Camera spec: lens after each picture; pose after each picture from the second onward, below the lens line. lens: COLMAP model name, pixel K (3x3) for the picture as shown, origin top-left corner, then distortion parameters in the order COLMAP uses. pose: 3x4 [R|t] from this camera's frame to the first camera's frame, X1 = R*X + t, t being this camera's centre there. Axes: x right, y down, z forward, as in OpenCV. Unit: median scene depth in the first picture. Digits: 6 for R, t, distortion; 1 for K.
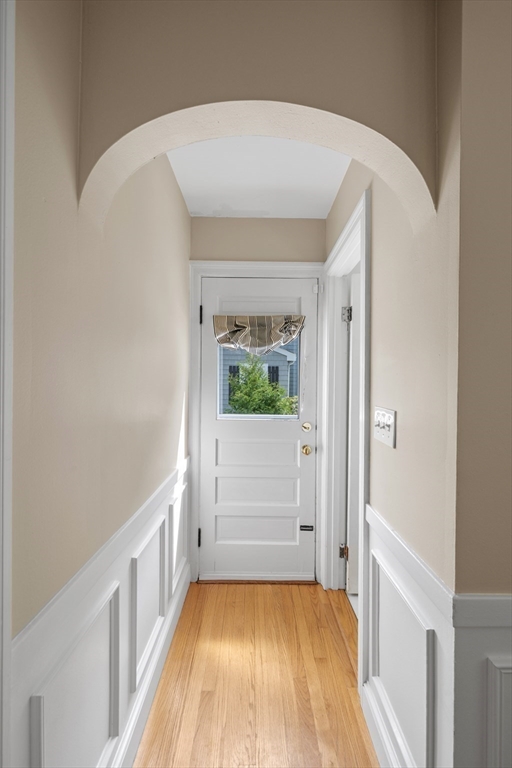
lens RADIAL K [[322.6, 0, 254.6], [0, 322.6, 383.5], [0, 0, 1]] dist [-0.001729, -0.002177]
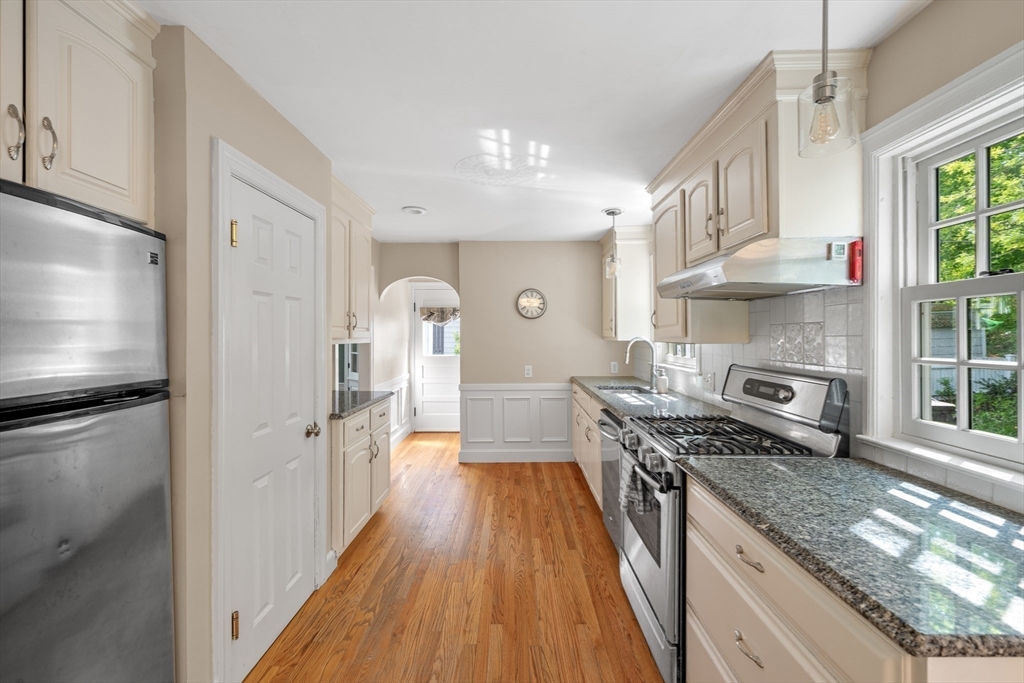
lens RADIAL K [[430.1, 0, 501.9], [0, 430.1, 332.9], [0, 0, 1]] dist [-0.001729, -0.002177]
pose [[0.999606, -0.008075, -0.026878, 0.492140], [0.008156, 0.999962, 0.002921, -0.046085], [0.026853, -0.003139, 0.999634, -1.857665]]
